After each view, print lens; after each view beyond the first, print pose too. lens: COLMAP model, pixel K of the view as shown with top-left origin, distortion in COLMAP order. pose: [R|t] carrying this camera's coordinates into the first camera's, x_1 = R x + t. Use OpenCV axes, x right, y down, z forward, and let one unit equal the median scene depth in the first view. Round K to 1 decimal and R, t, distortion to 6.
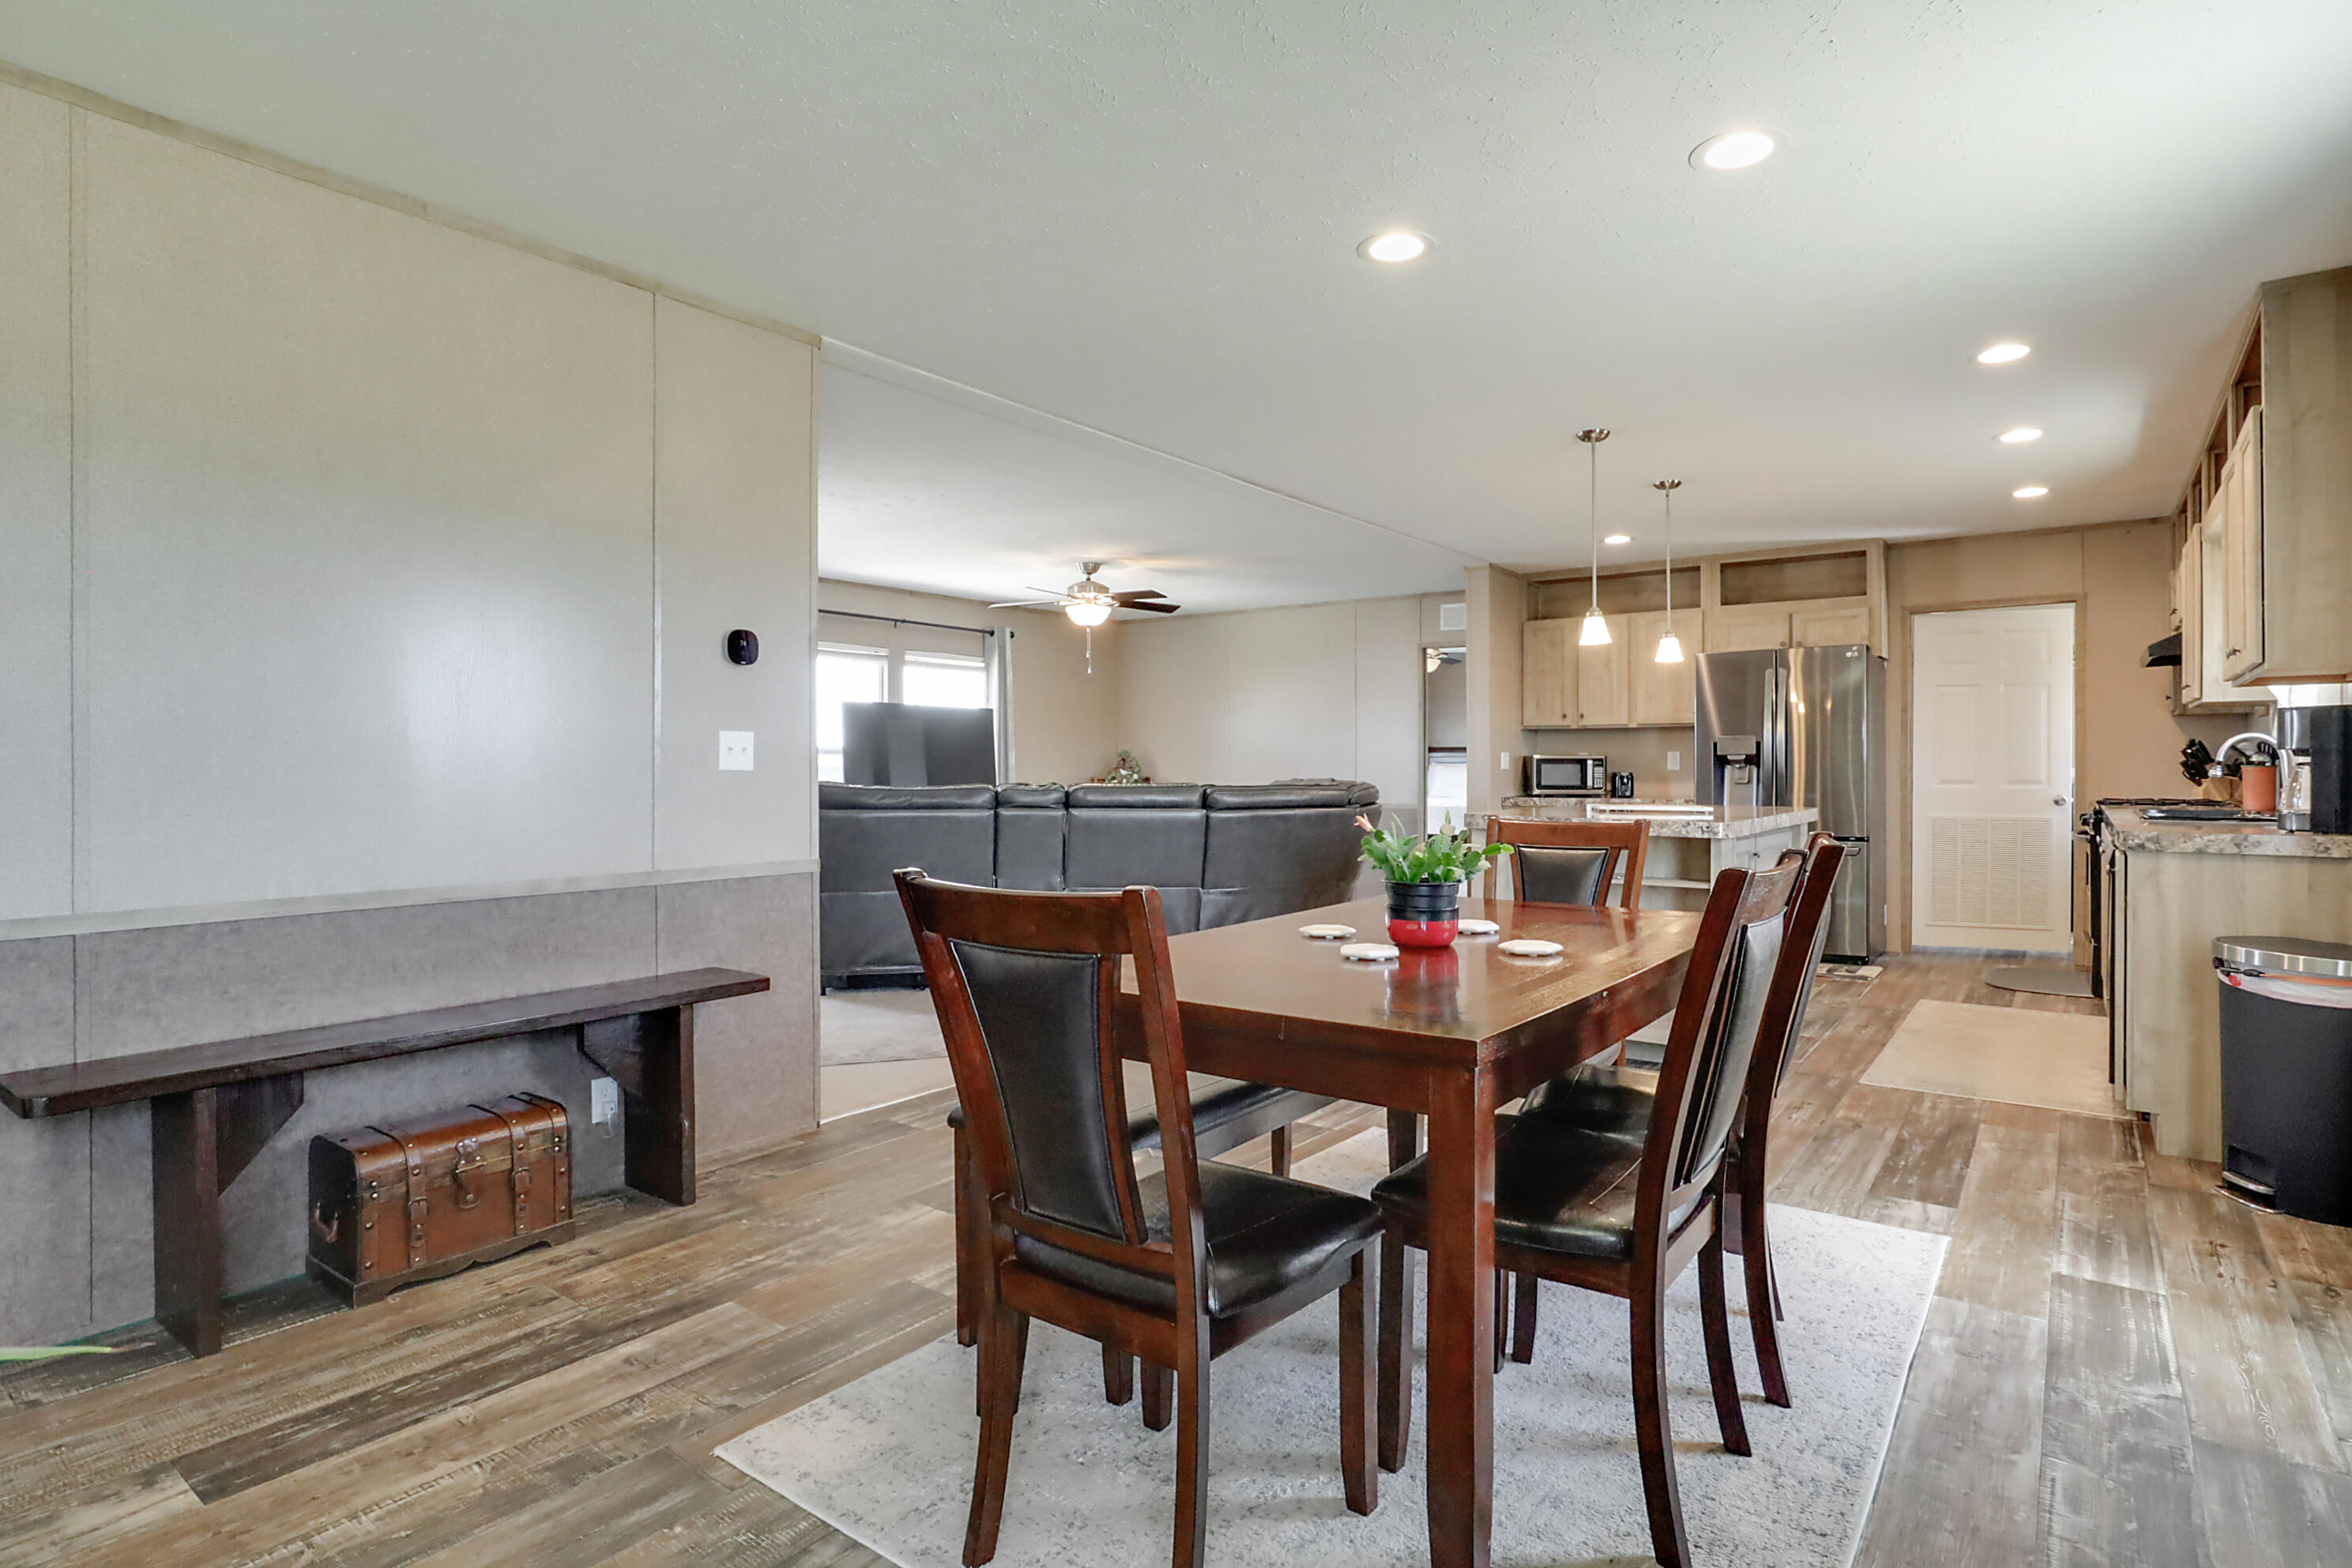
lens RADIAL K [[1223.4, 0, 1155.0], [0, 1223.4, 784.3], [0, 0, 1]] dist [-0.026526, 0.003389]
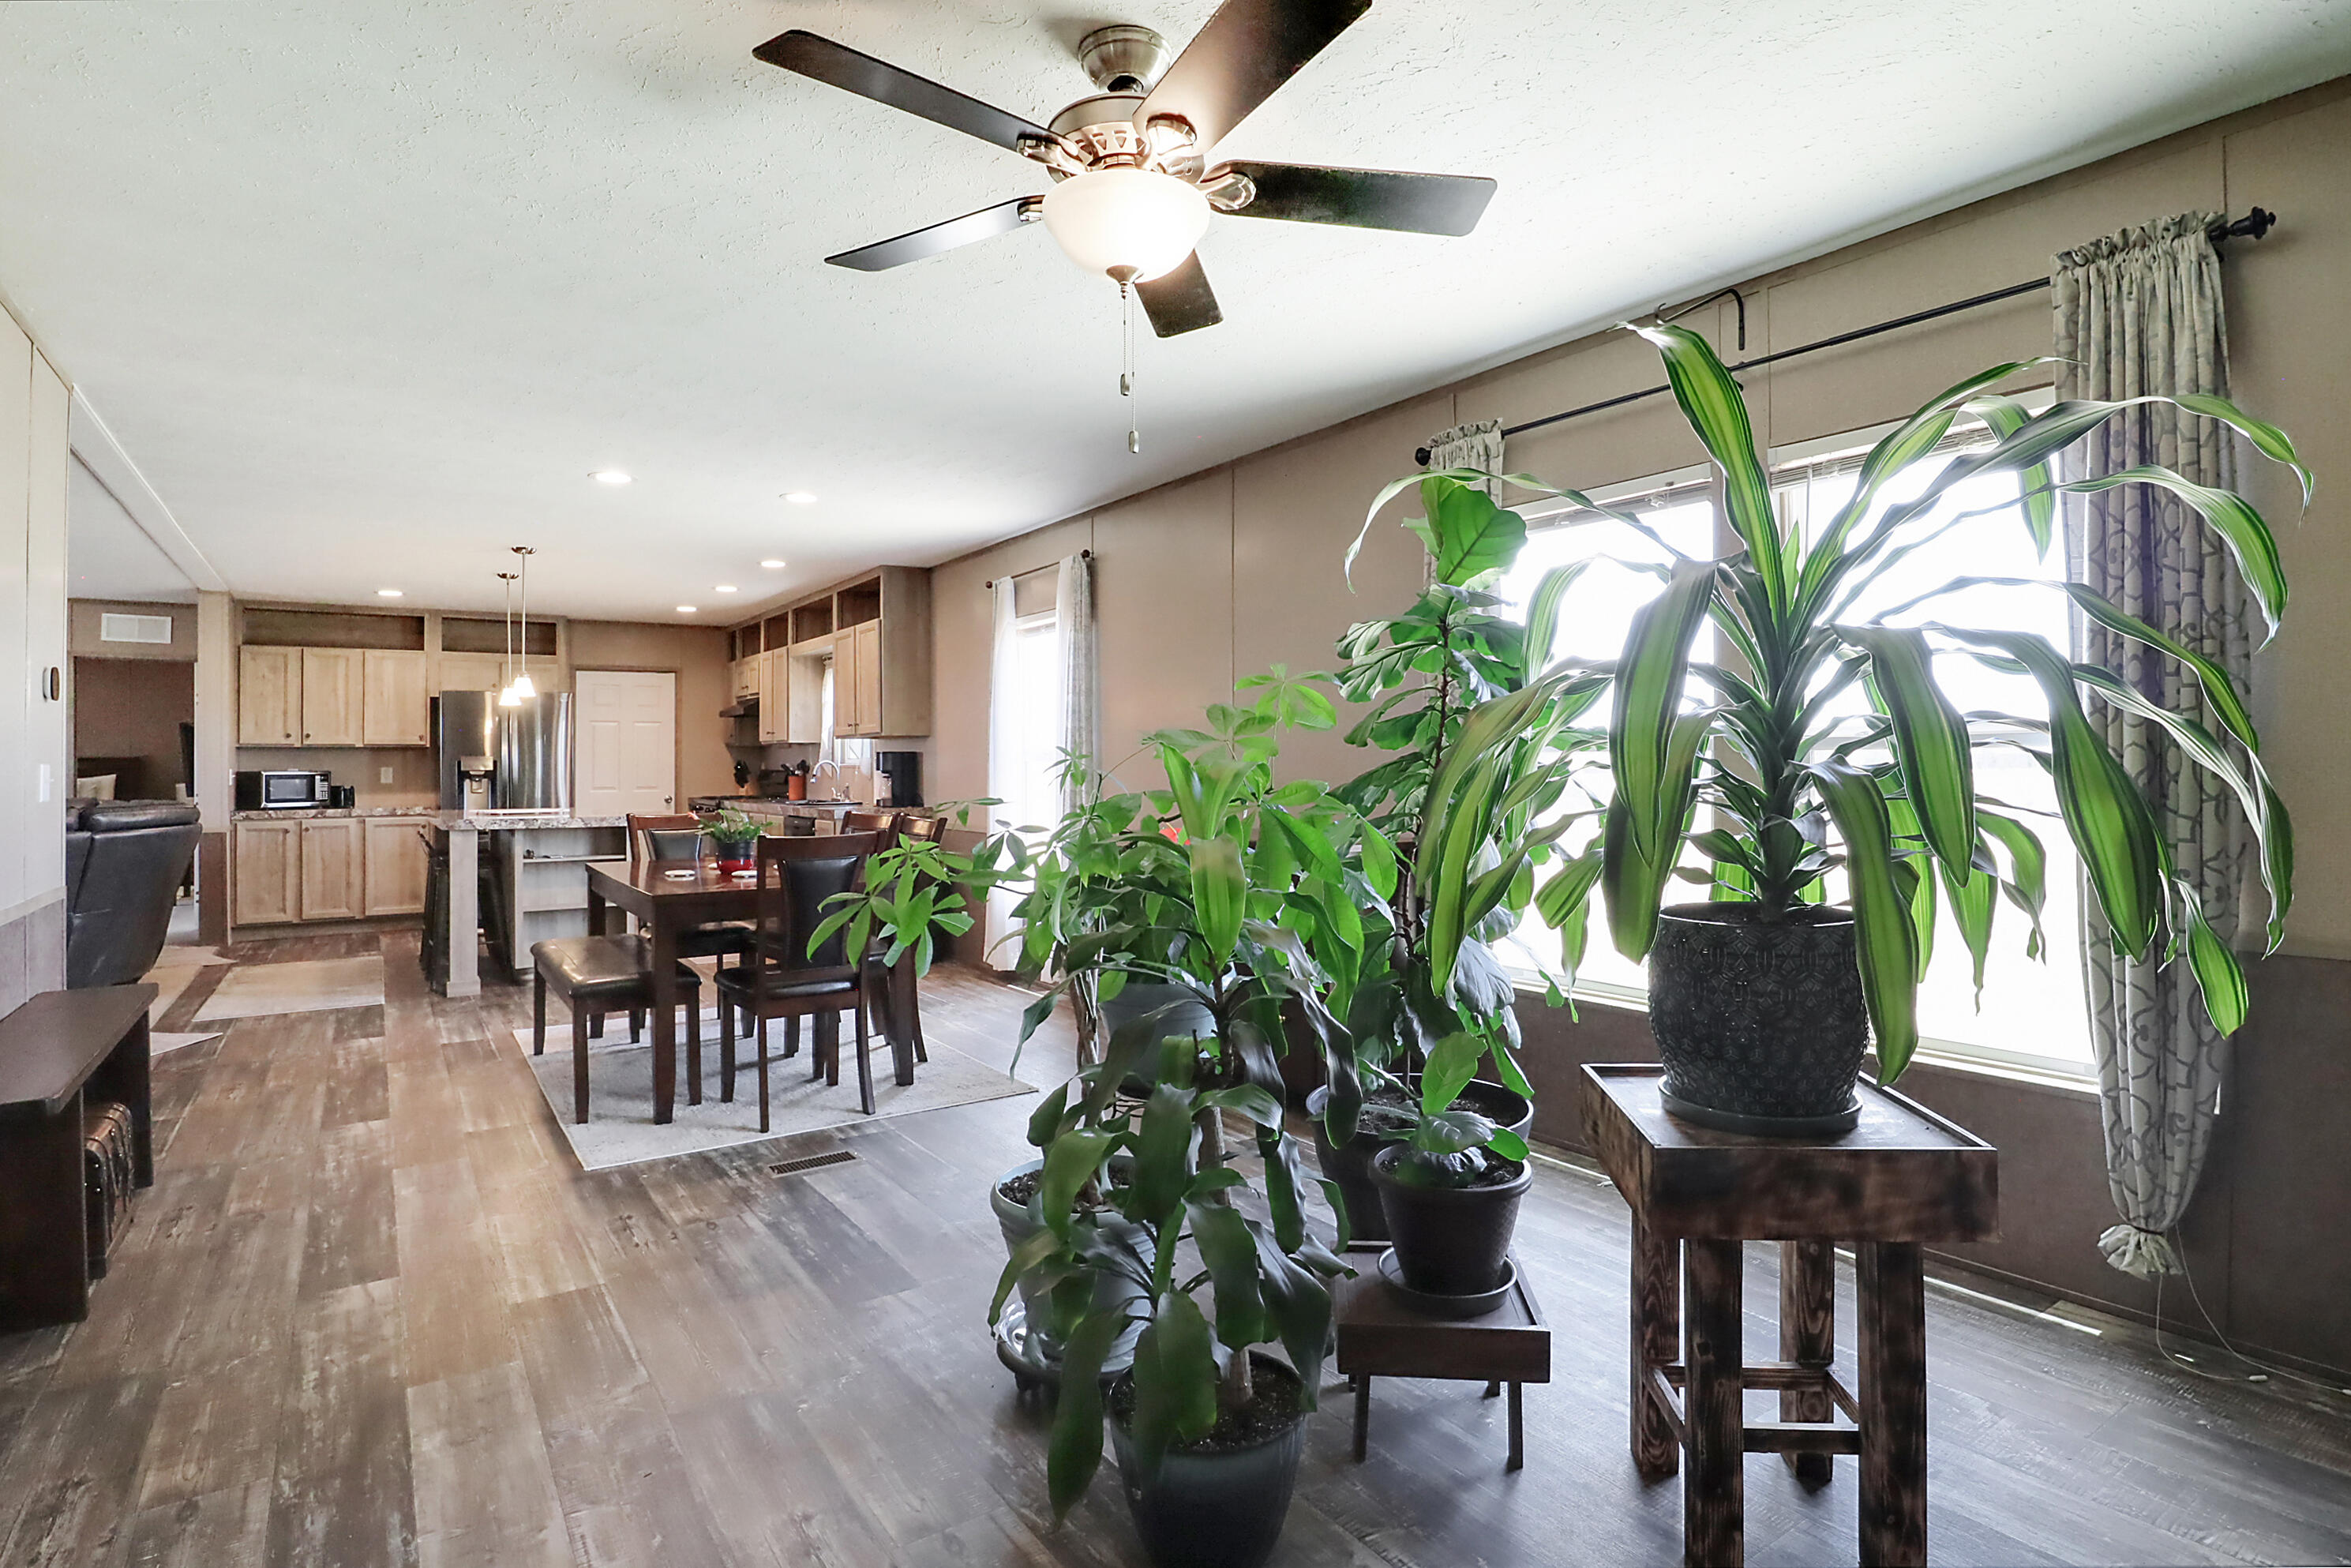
lens RADIAL K [[1223.1, 0, 1196.5], [0, 1223.1, 754.8], [0, 0, 1]] dist [-0.026526, 0.003389]
pose [[0.306092, 0.004794, 0.951990, -0.495955], [0.020176, 0.999730, -0.011522, -0.010390], [-0.951788, 0.022734, 0.305912, -0.123750]]
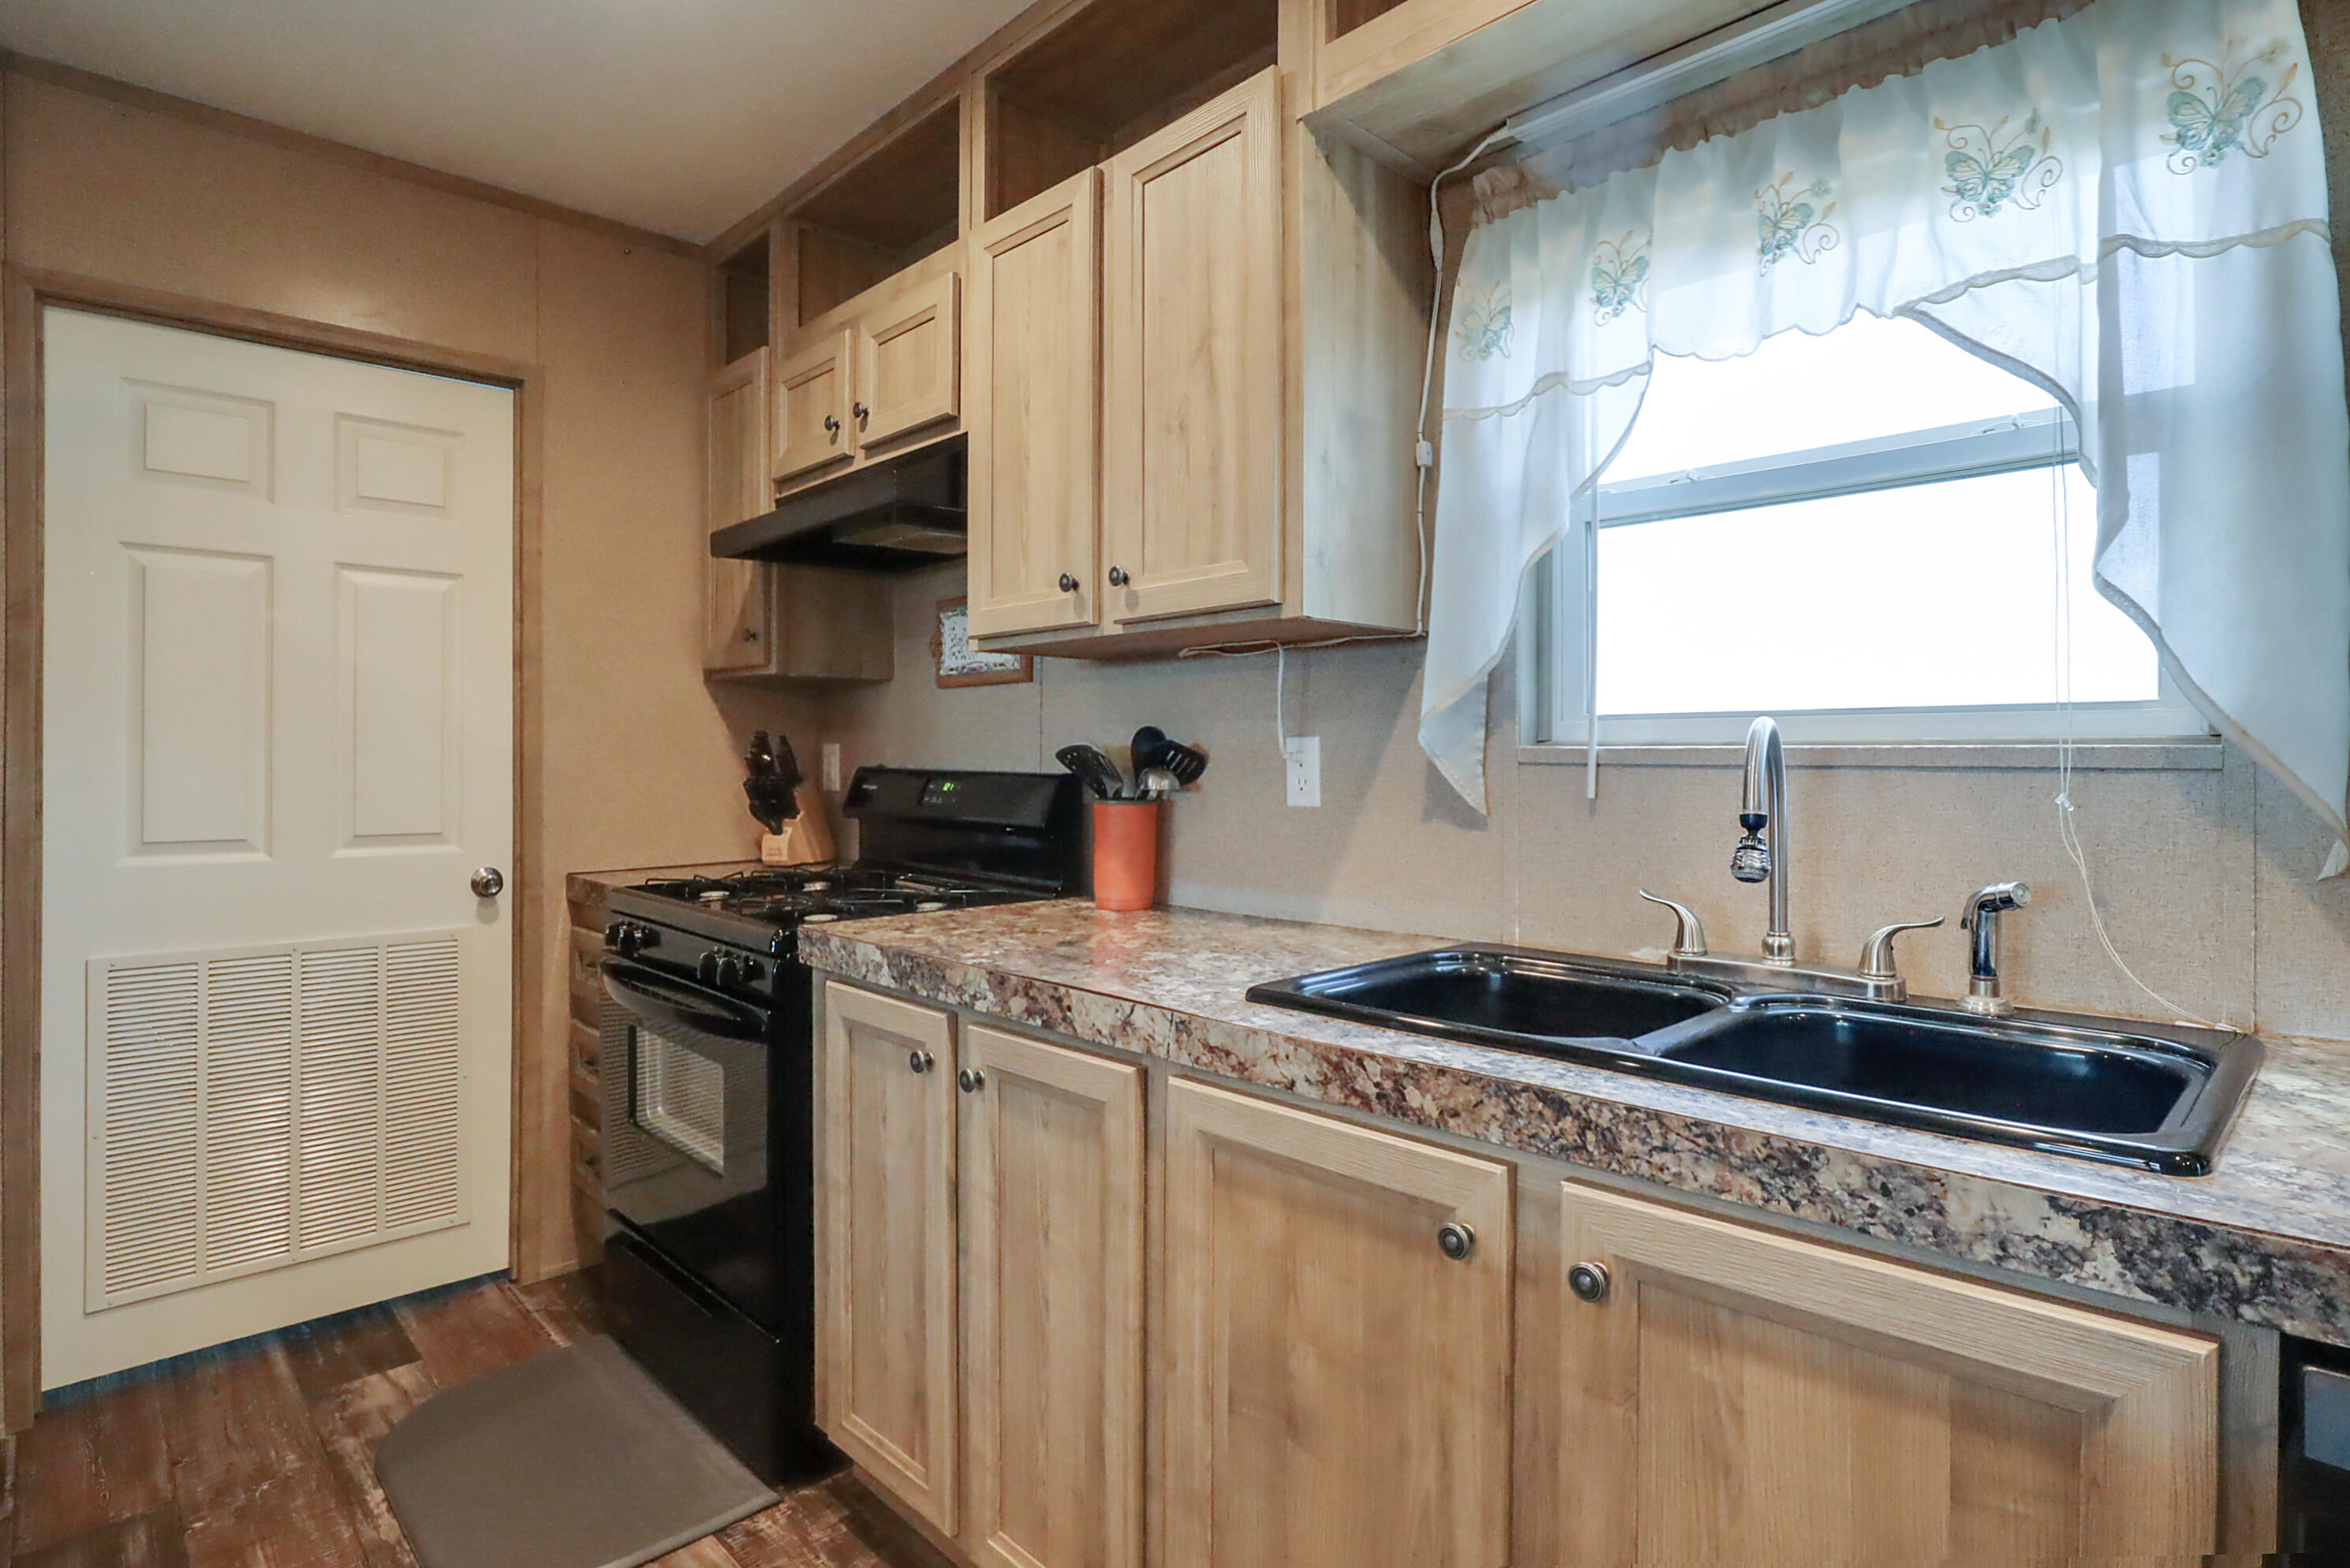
lens RADIAL K [[1222.4, 0, 1155.9], [0, 1222.4, 756.3], [0, 0, 1]] dist [-0.026526, 0.003389]
pose [[0.166085, 0.005553, 0.986096, 0.366897], [0.013338, 0.999880, -0.007877, -0.019626], [-0.986021, 0.014461, 0.165991, 0.658709]]
